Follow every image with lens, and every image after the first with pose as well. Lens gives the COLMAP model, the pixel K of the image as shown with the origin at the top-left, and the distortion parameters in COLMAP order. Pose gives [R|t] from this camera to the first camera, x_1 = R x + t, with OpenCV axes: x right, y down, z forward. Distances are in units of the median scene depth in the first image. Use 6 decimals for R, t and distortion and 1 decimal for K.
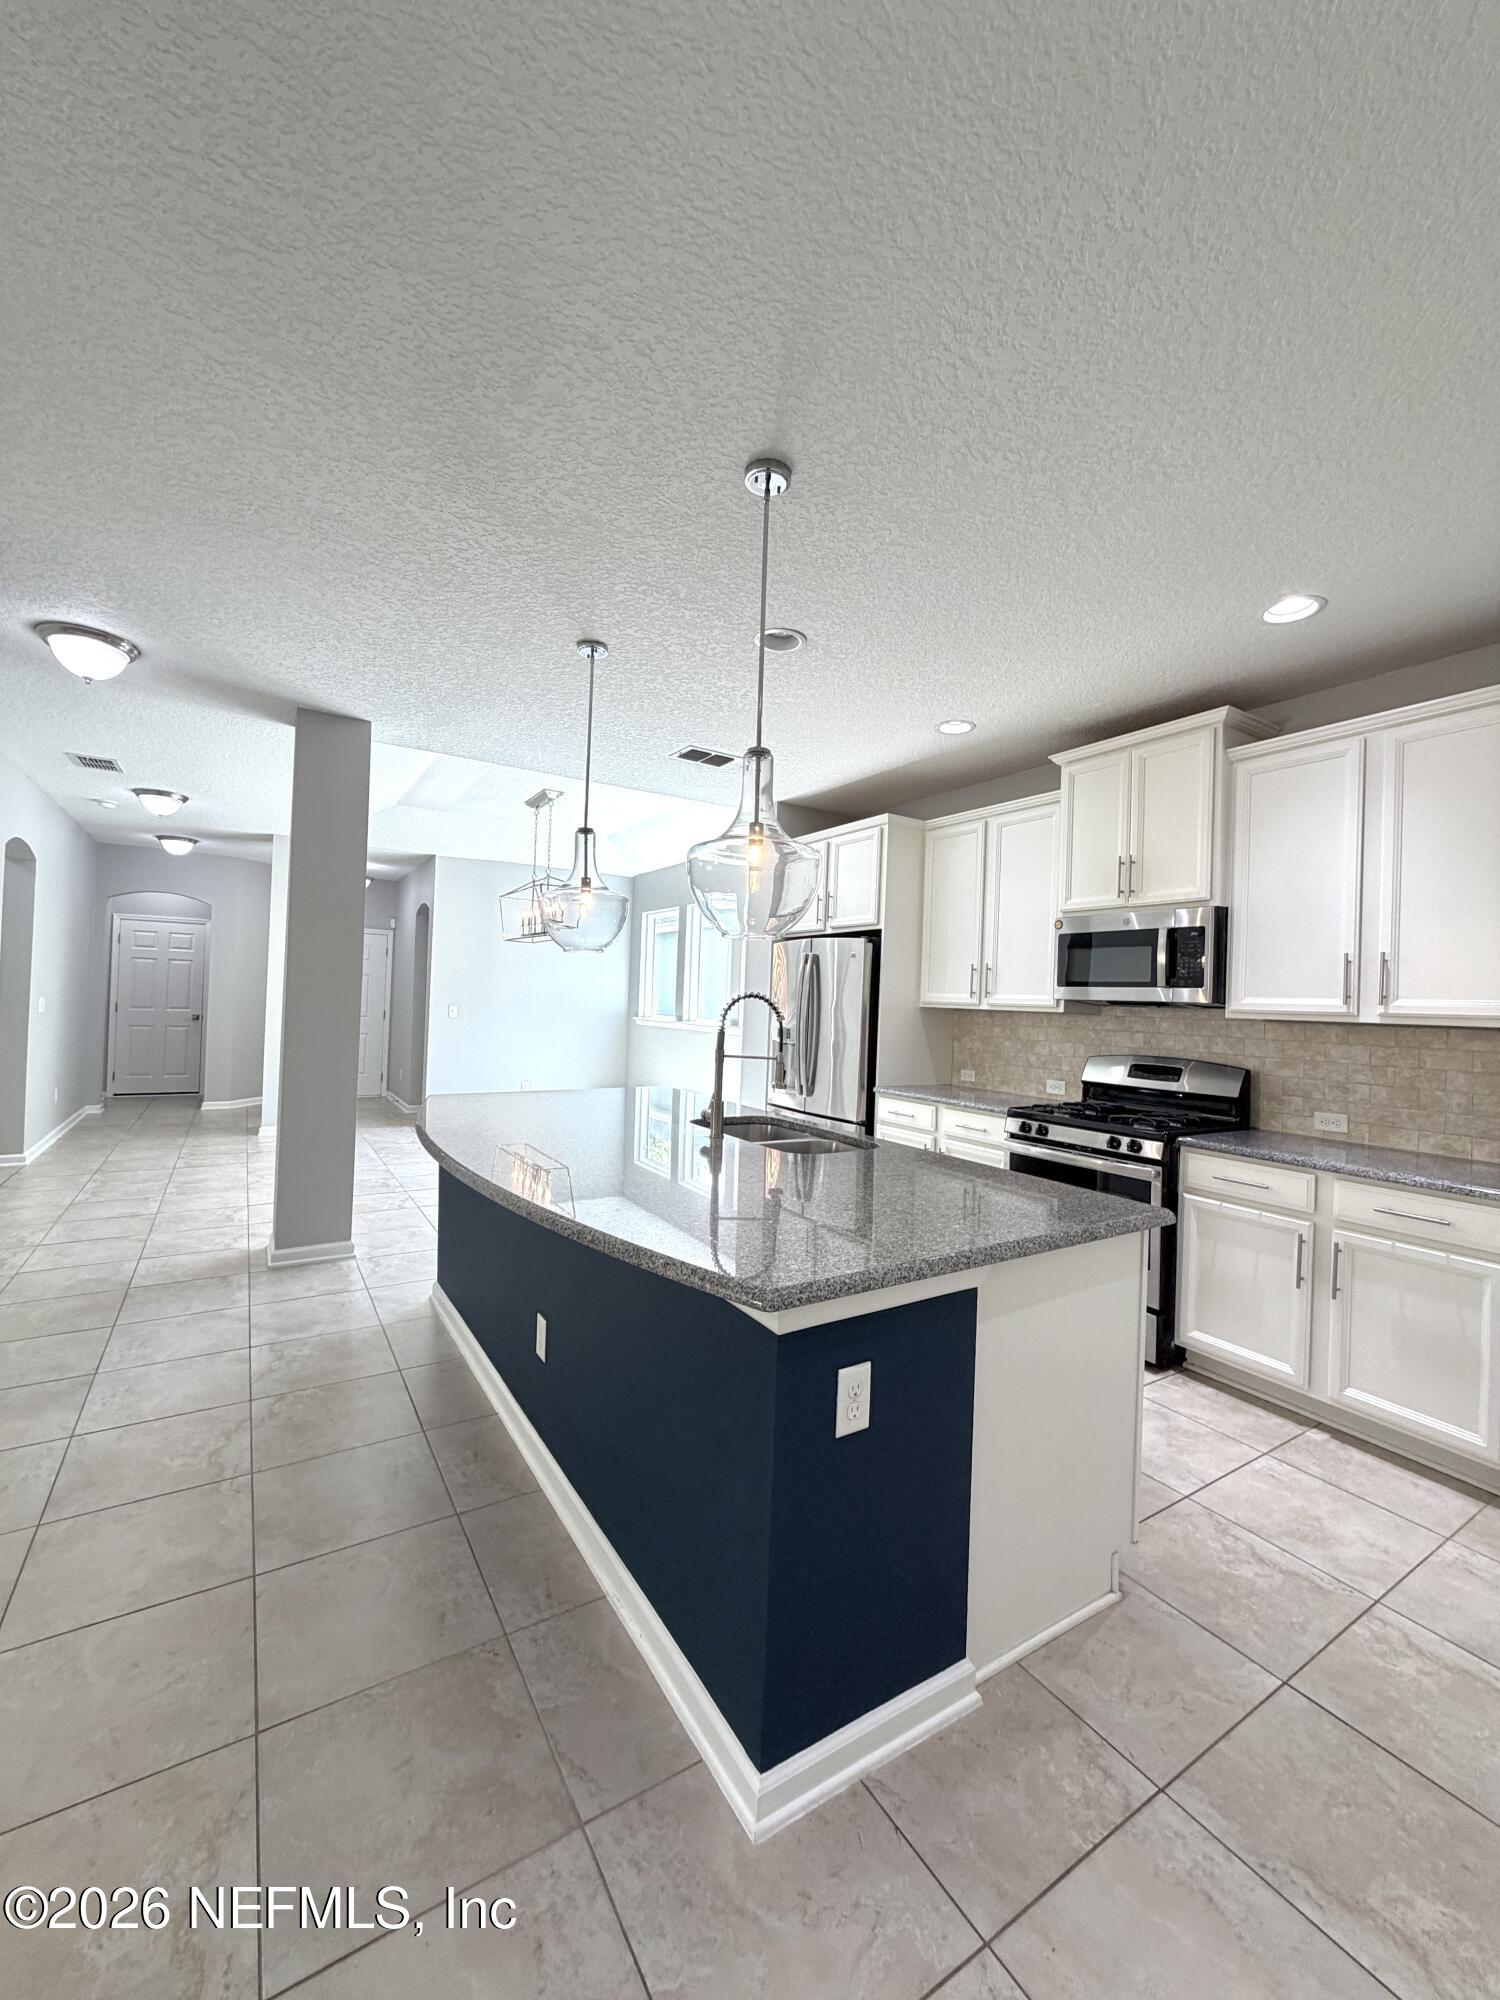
lens RADIAL K [[795.5, 0, 744.6], [0, 795.5, 990.5], [0, 0, 1]] dist [0.001202, -0.000001]
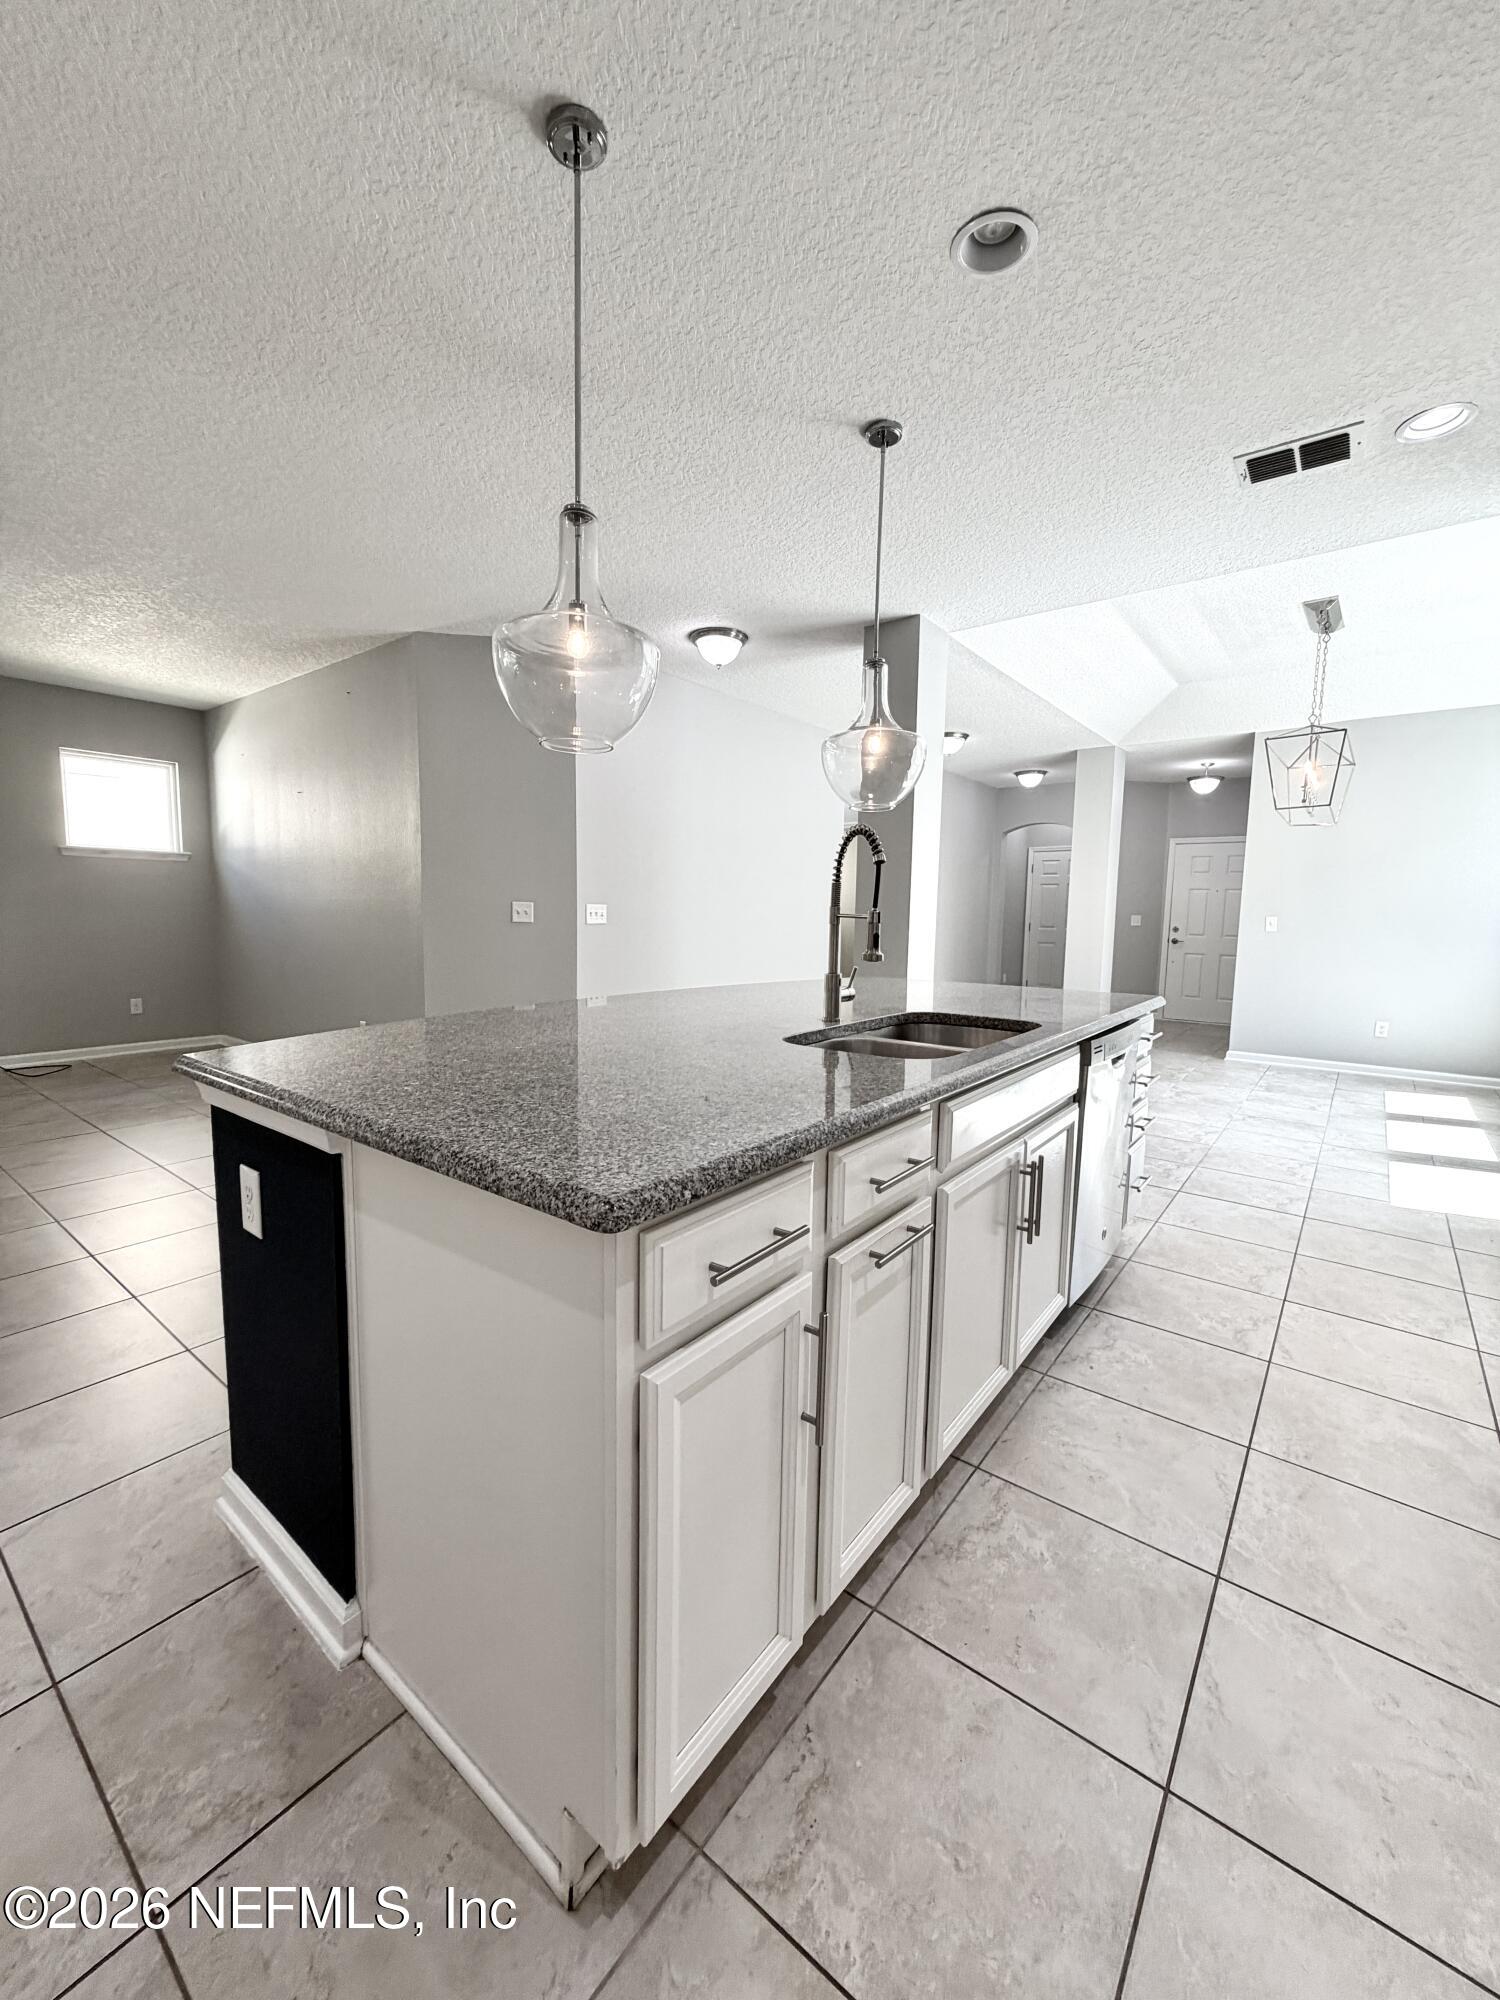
lens RADIAL K [[795.5, 0, 744.5], [0, 795.5, 993.2], [0, 0, 1]] dist [0.001202, -0.000001]
pose [[0.338432, 0.066615, -0.938630, 0.574559], [0.005874, 0.997322, 0.072898, 0.087450], [0.940973, -0.030185, 0.337134, 0.575597]]
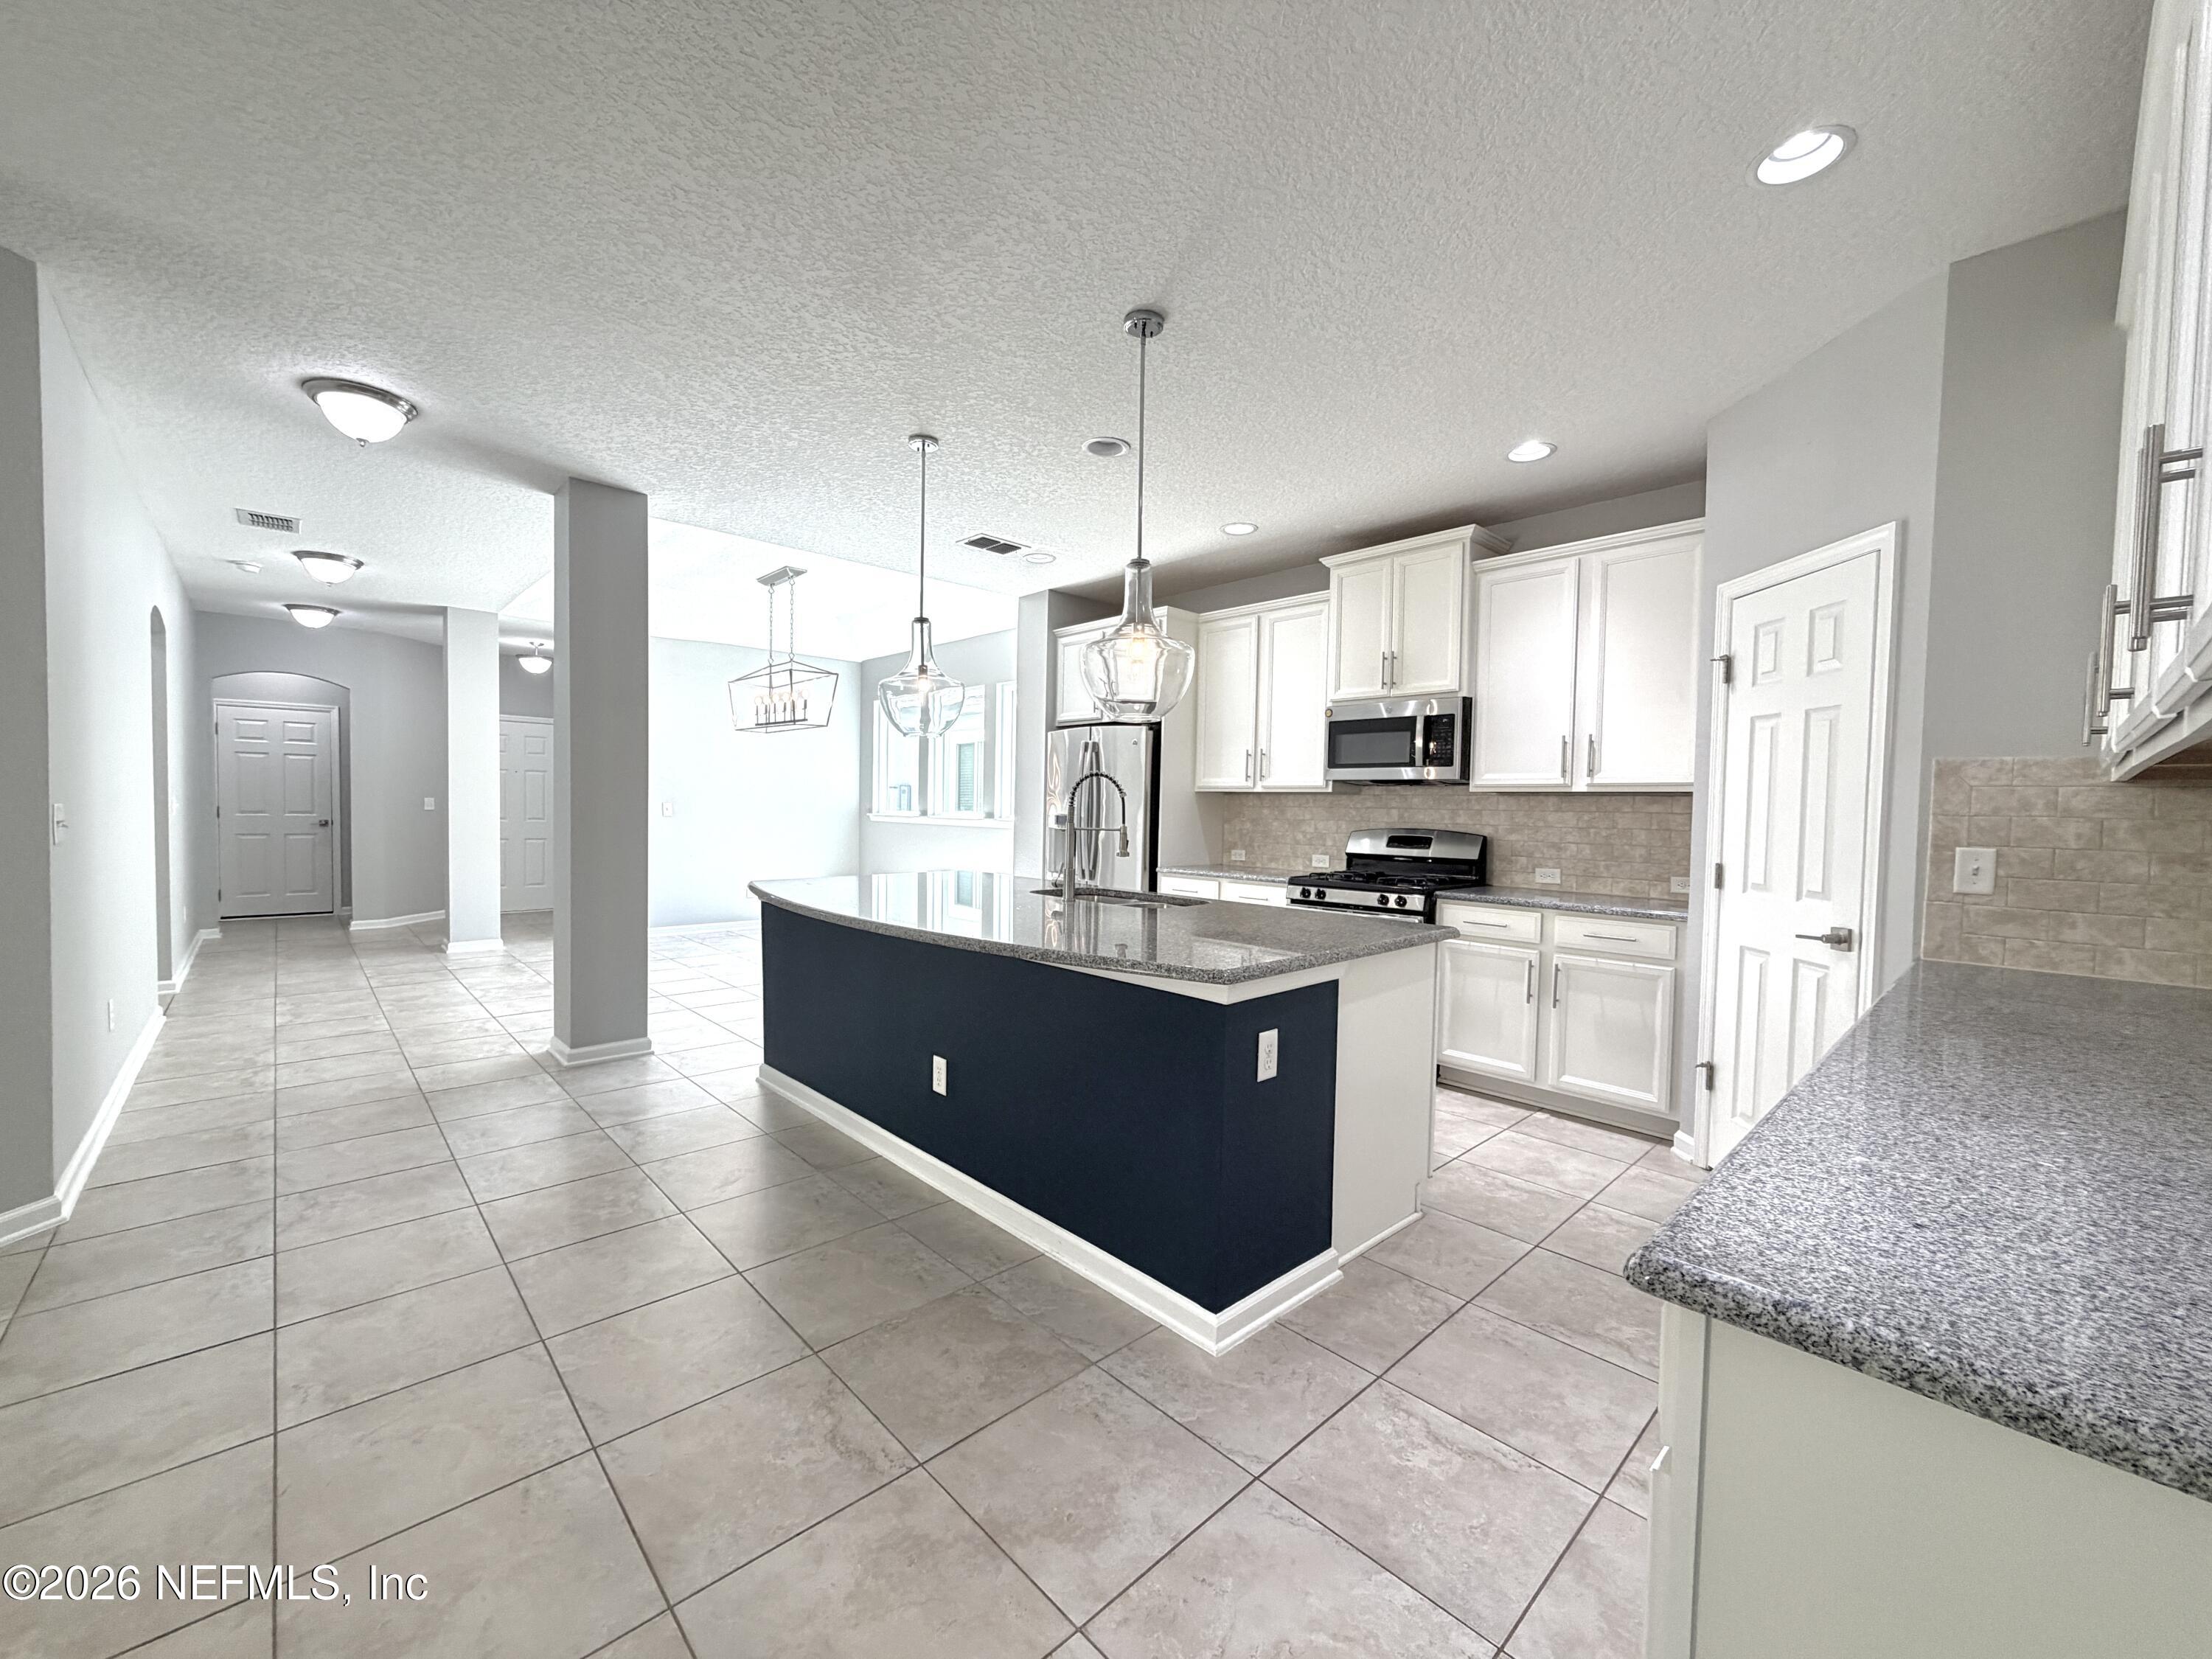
lens RADIAL K [[879.8, 0, 1096.4], [0, 879.8, 831.6], [0, 0, 1]] dist [0.001202, -0.000001]
pose [[0.981981, -0.021975, 0.187699, -0.198129], [0.012980, 0.998714, 0.049013, 0.023552], [-0.188535, -0.045694, 0.981003, -0.191365]]
